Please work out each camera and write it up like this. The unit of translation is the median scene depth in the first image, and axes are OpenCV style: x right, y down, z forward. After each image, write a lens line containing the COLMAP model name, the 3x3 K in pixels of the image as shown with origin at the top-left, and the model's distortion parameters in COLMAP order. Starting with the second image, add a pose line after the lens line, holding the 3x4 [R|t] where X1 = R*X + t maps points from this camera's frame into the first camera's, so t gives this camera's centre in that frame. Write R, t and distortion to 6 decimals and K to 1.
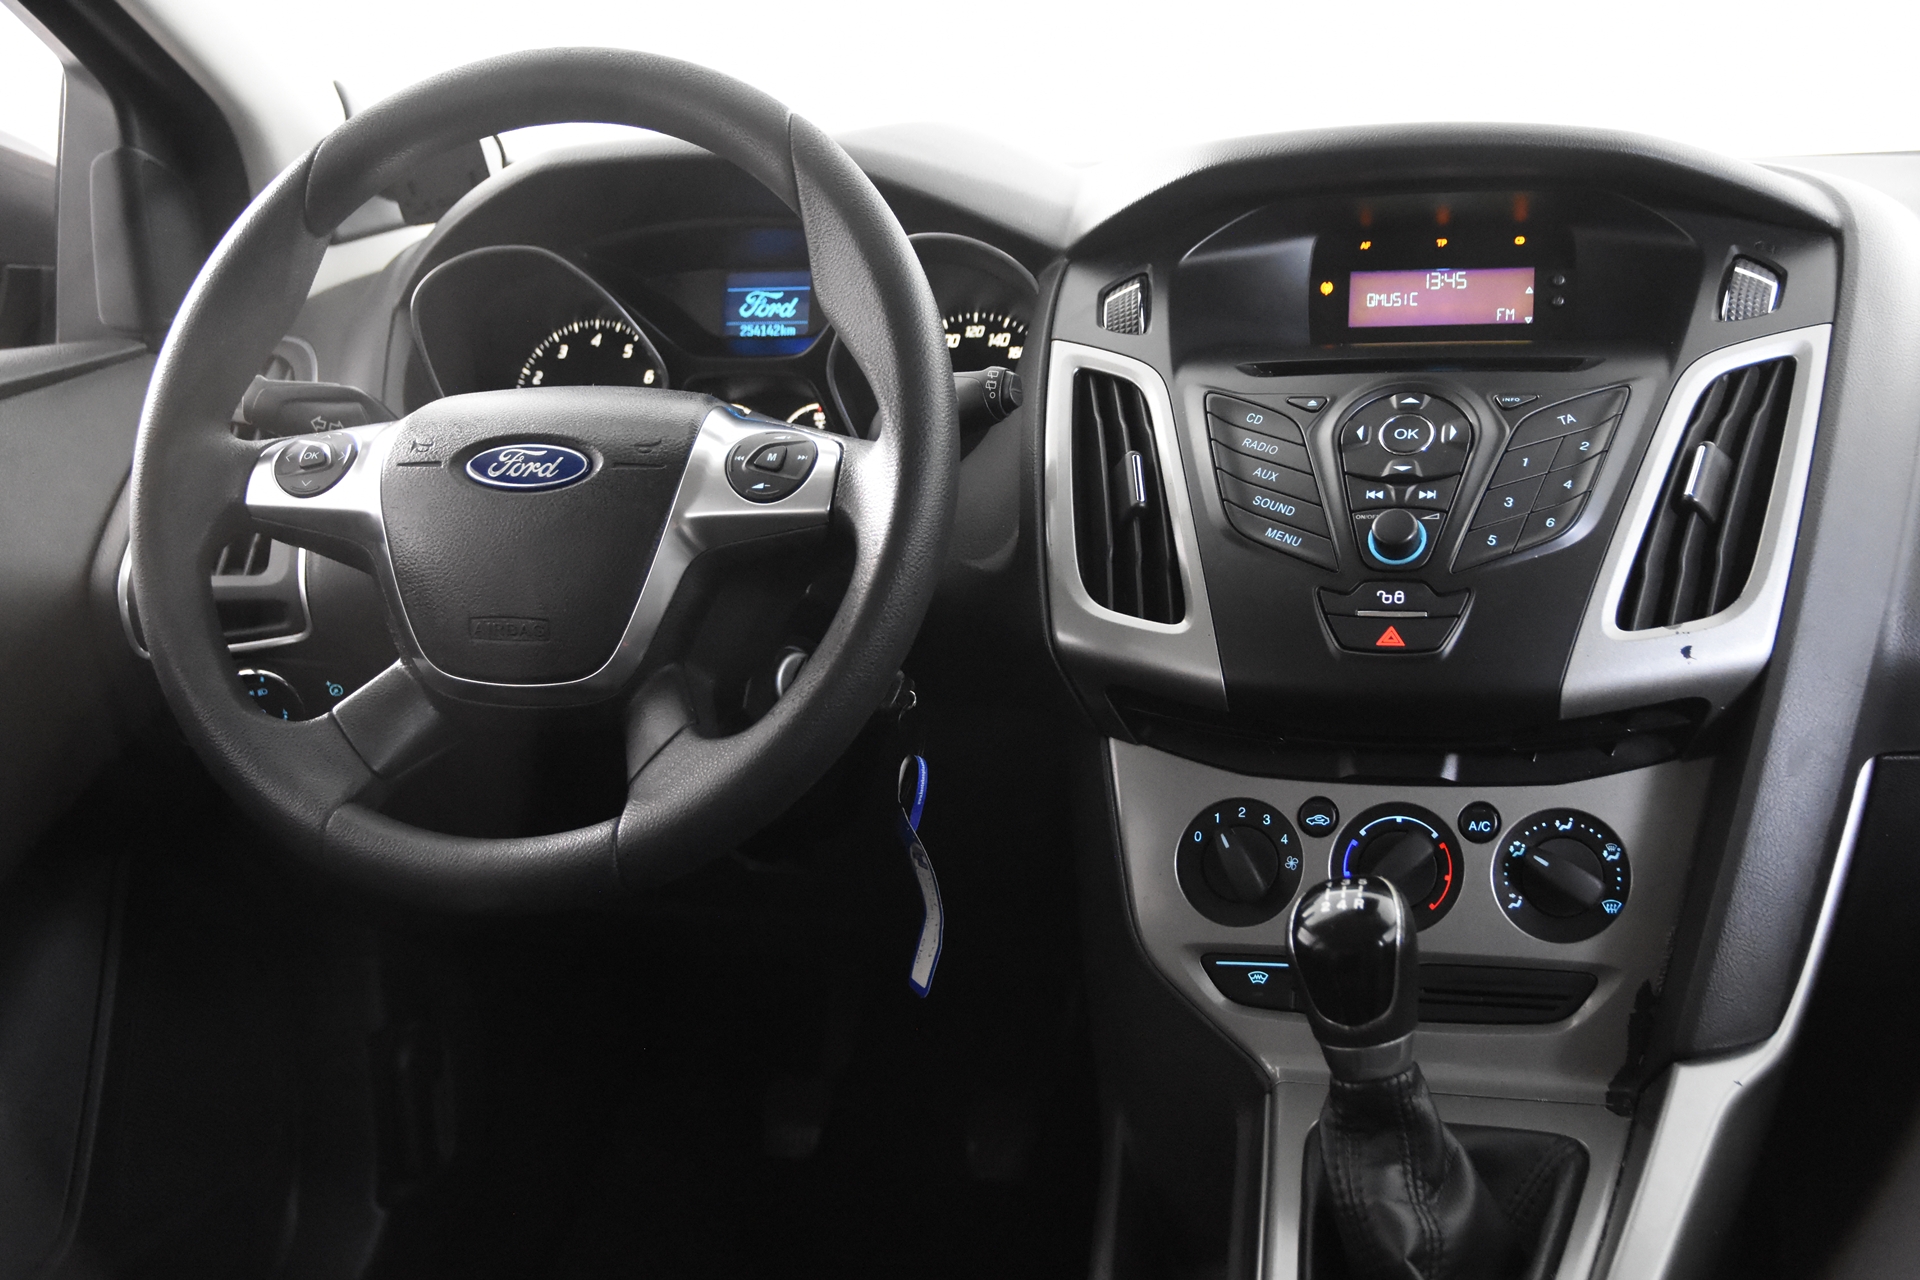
lens RADIAL K [[2321.1, 0, 958.3], [0, 2321.1, 674.9], [0, 0, 1]] dist [0.011748, 0.025484]
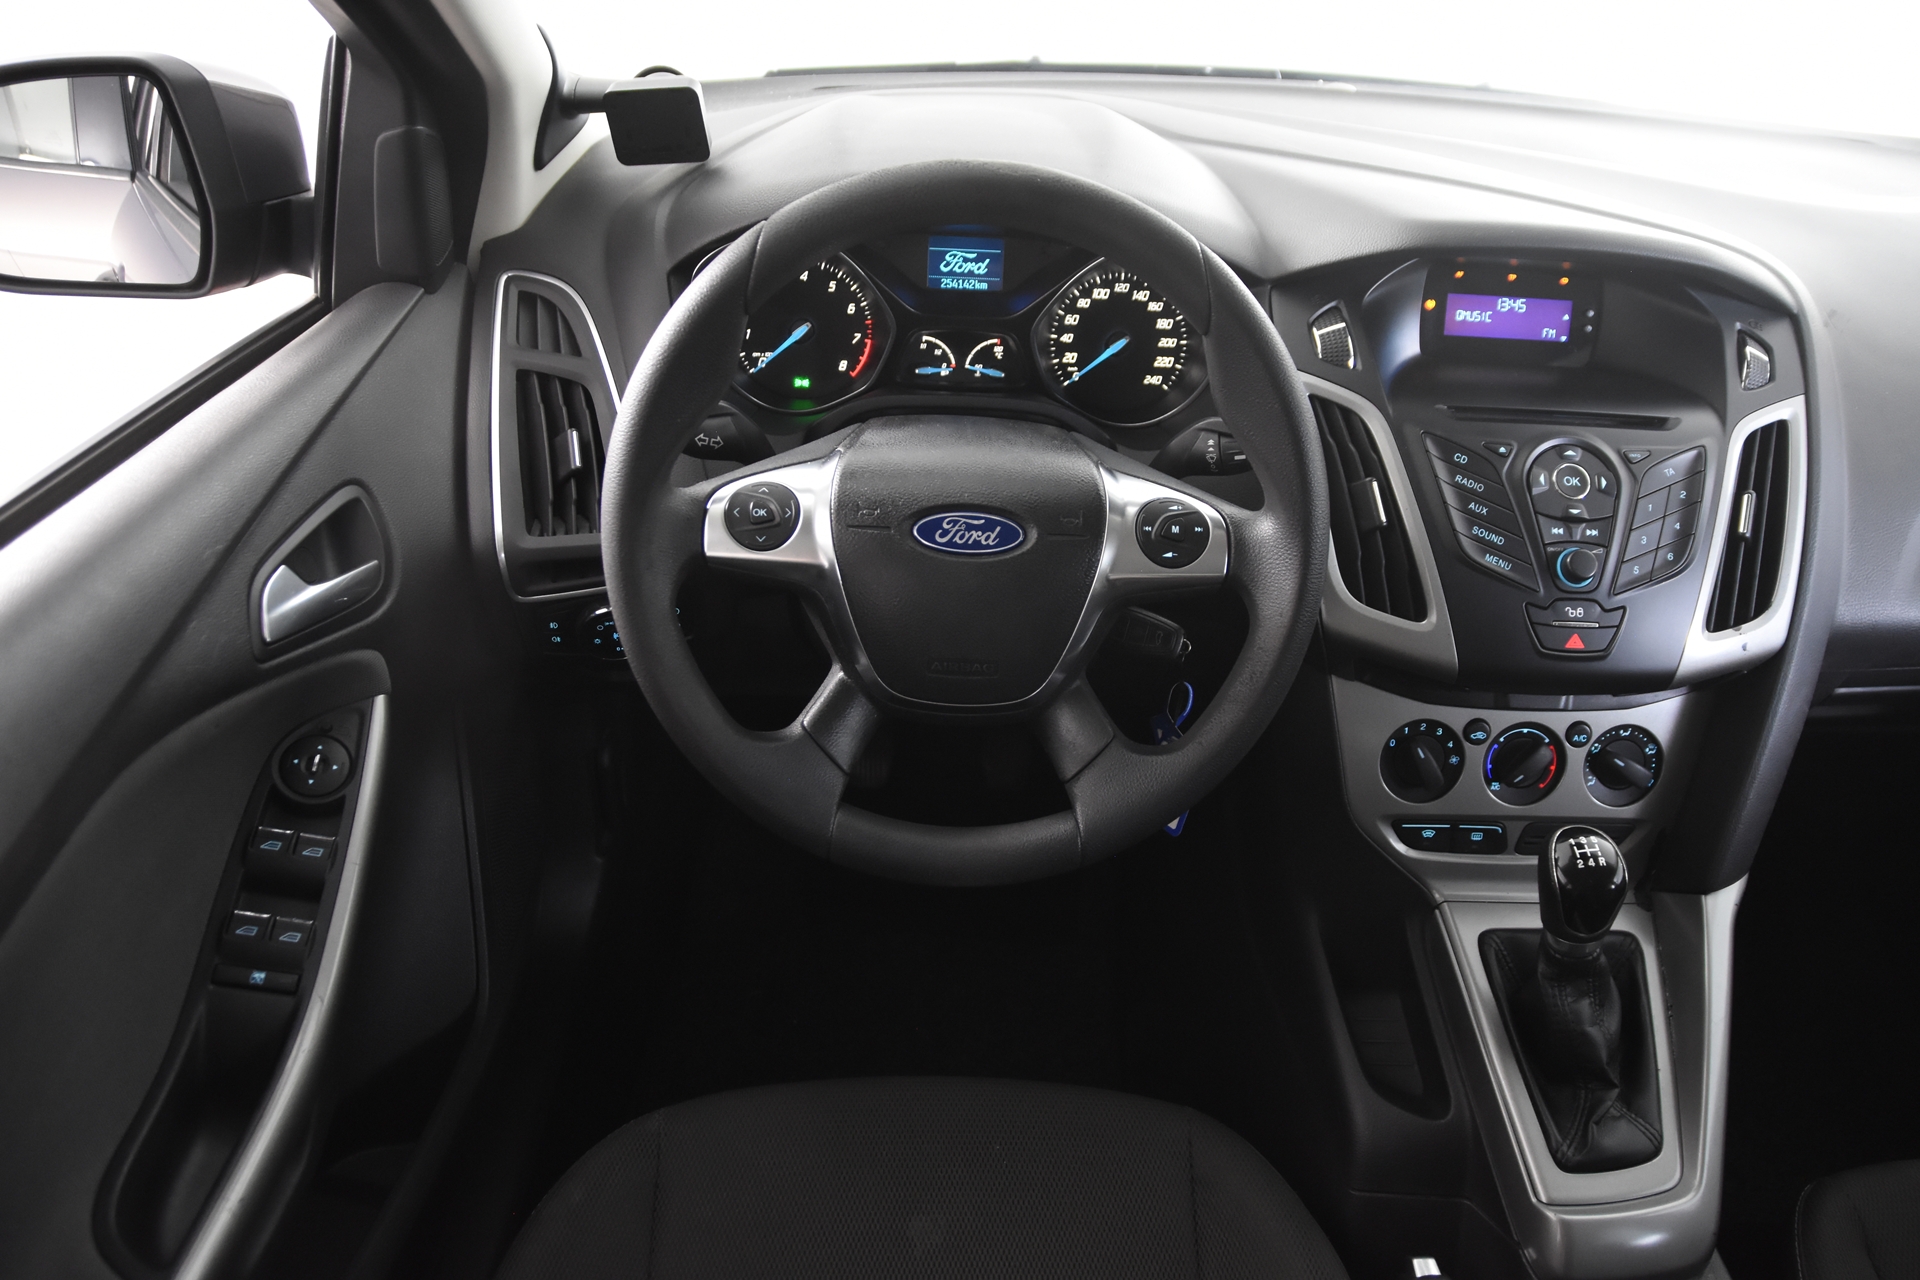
lens RADIAL K [[1419.6, 0, 960.0], [0, 1419.6, 640.0], [0, 0, 1]] dist [-0.140249, 0.115038]
pose [[0.953361, -0.087999, 0.288718, -0.406275], [-0.018223, 0.938030, 0.346075, -0.291992], [-0.301280, -0.335196, 0.892678, 0.318077]]
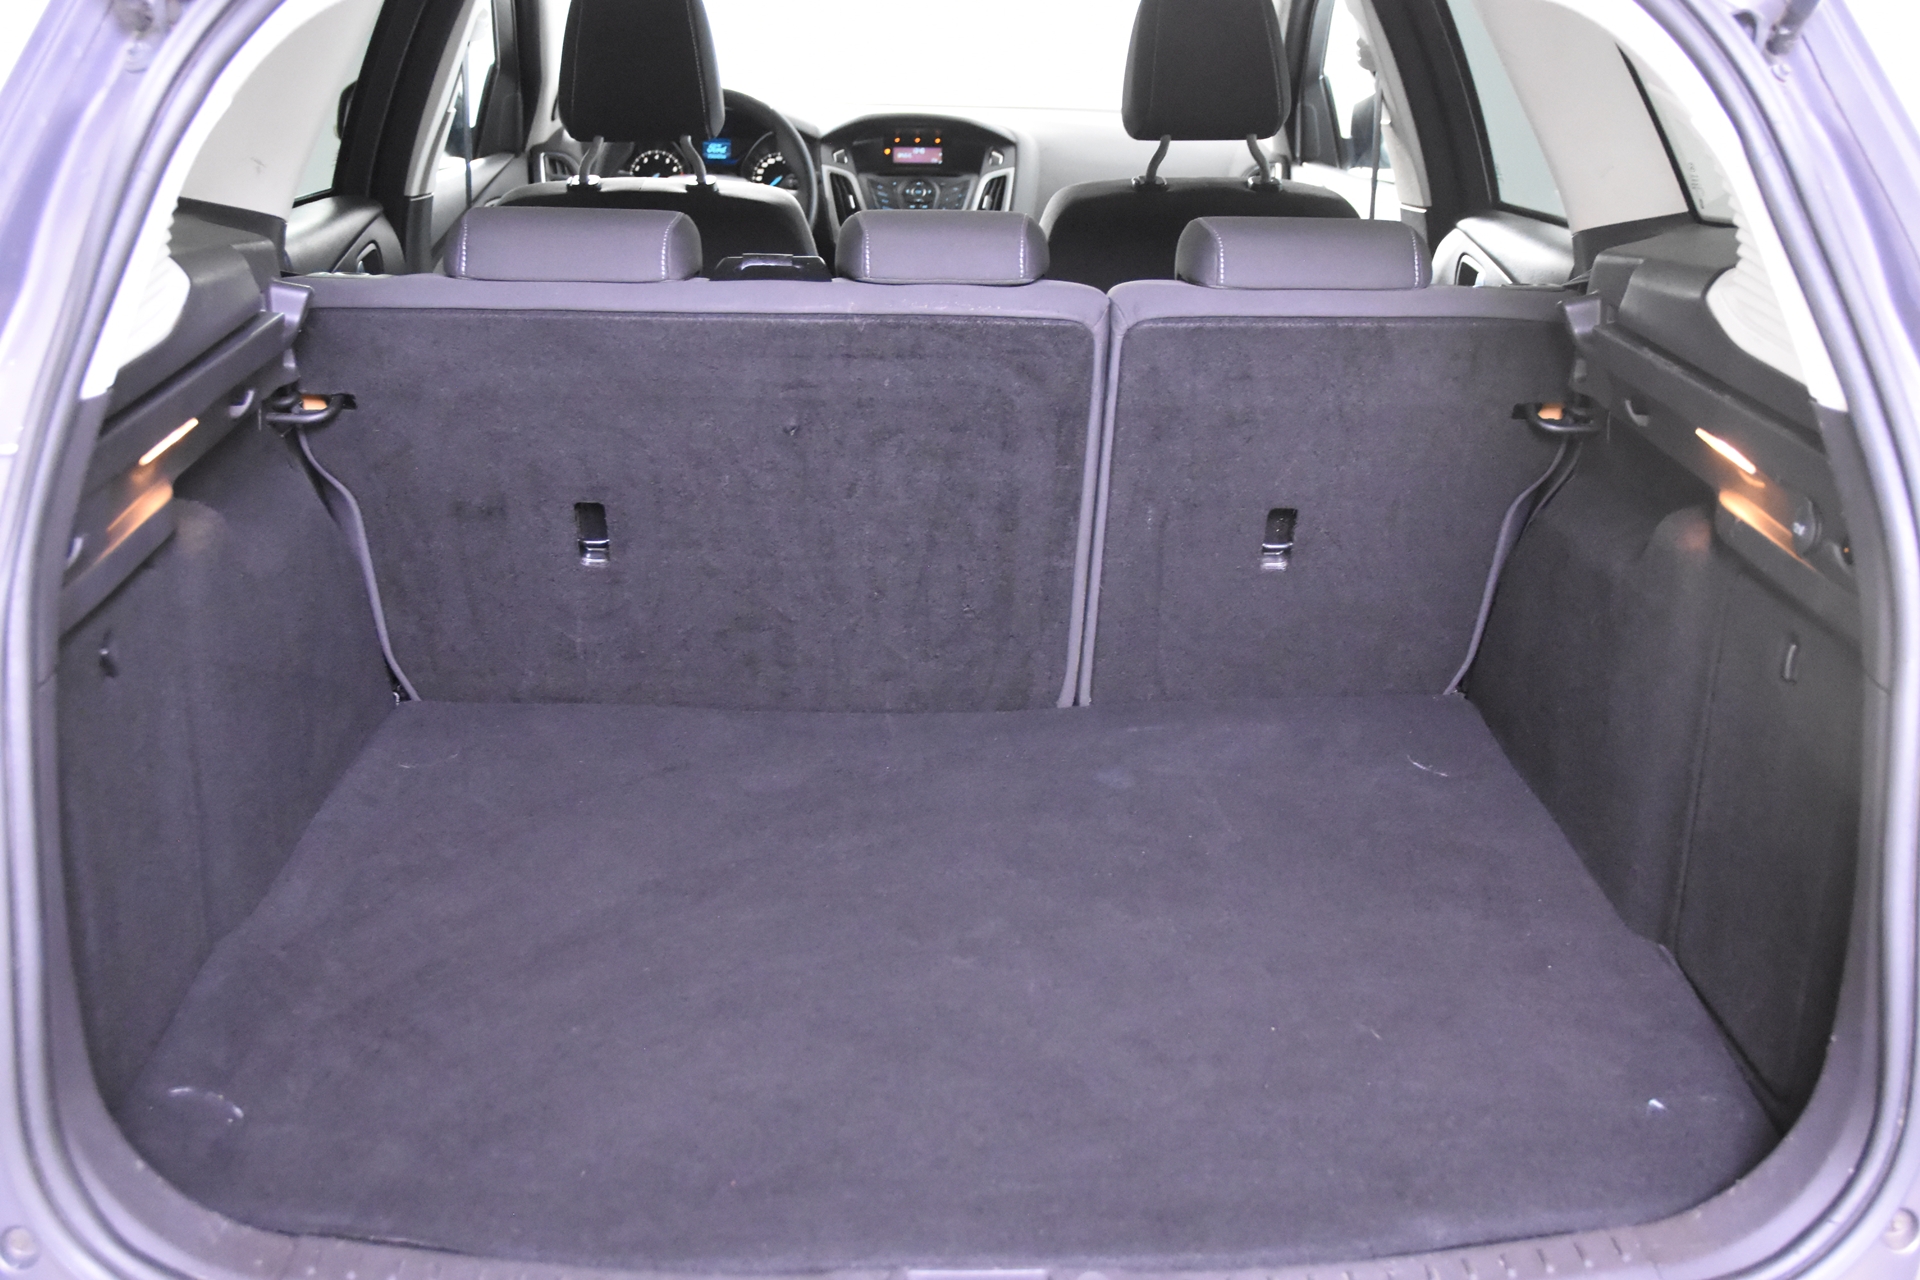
lens RADIAL K [[2216.5, 0, 960.0], [0, 2216.5, 640.0], [0, 0, 1]] dist [0.011716, 0.017860]
pose [[0.945735, -0.045388, 0.321753, -1.022880], [0.013767, 0.994904, 0.099879, 0.290737], [-0.324647, -0.090029, 0.941541, -2.755976]]
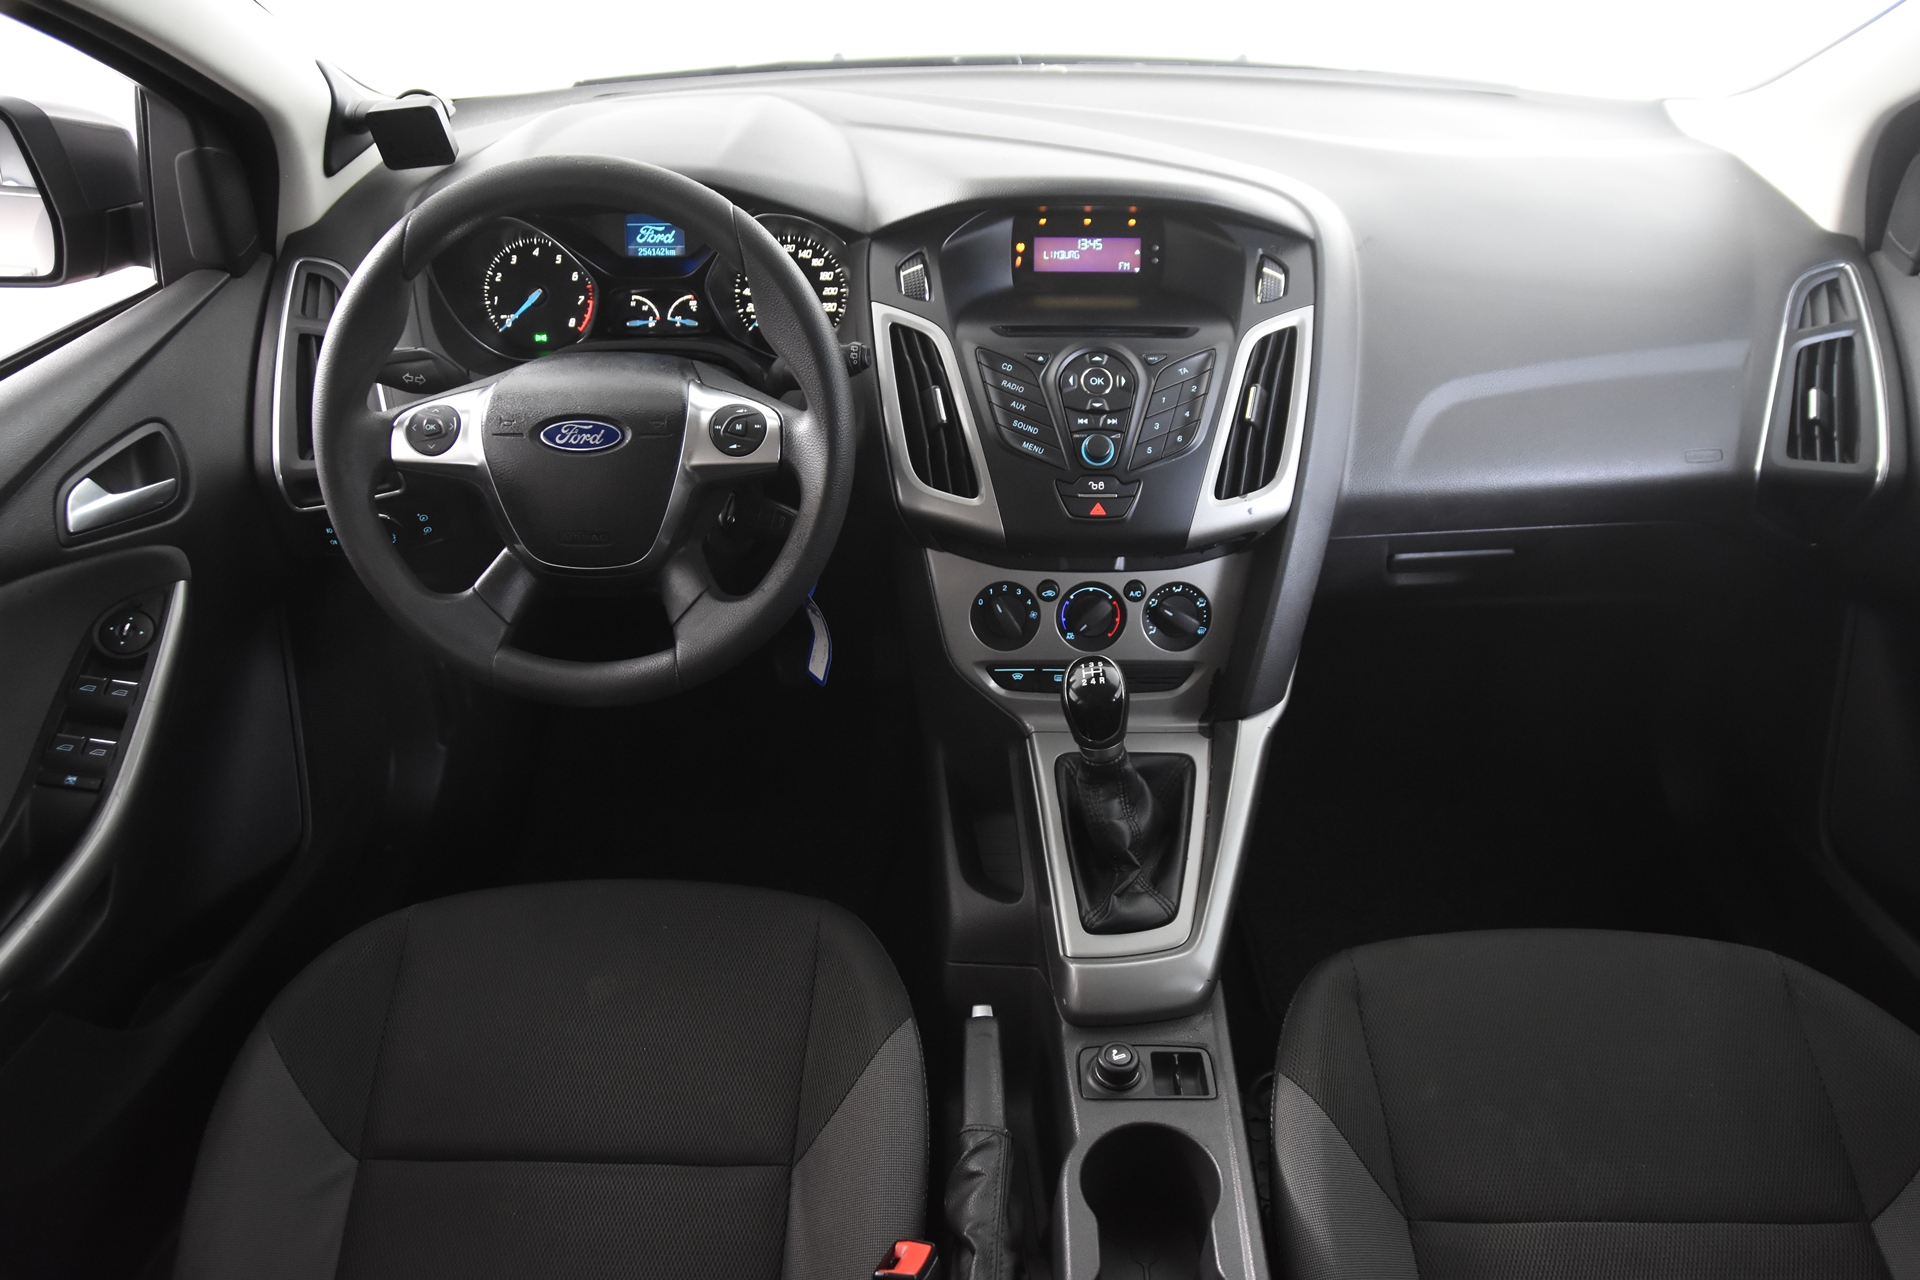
lens RADIAL K [[1419.6, 0, 960.0], [0, 1419.6, 640.0], [0, 0, 1]] dist [-0.140249, 0.115038]
pose [[0.961356, -0.117476, 0.248985, -0.190610], [0.022177, 0.934495, 0.355285, -0.295441], [-0.274412, -0.336034, 0.900988, 0.001999]]
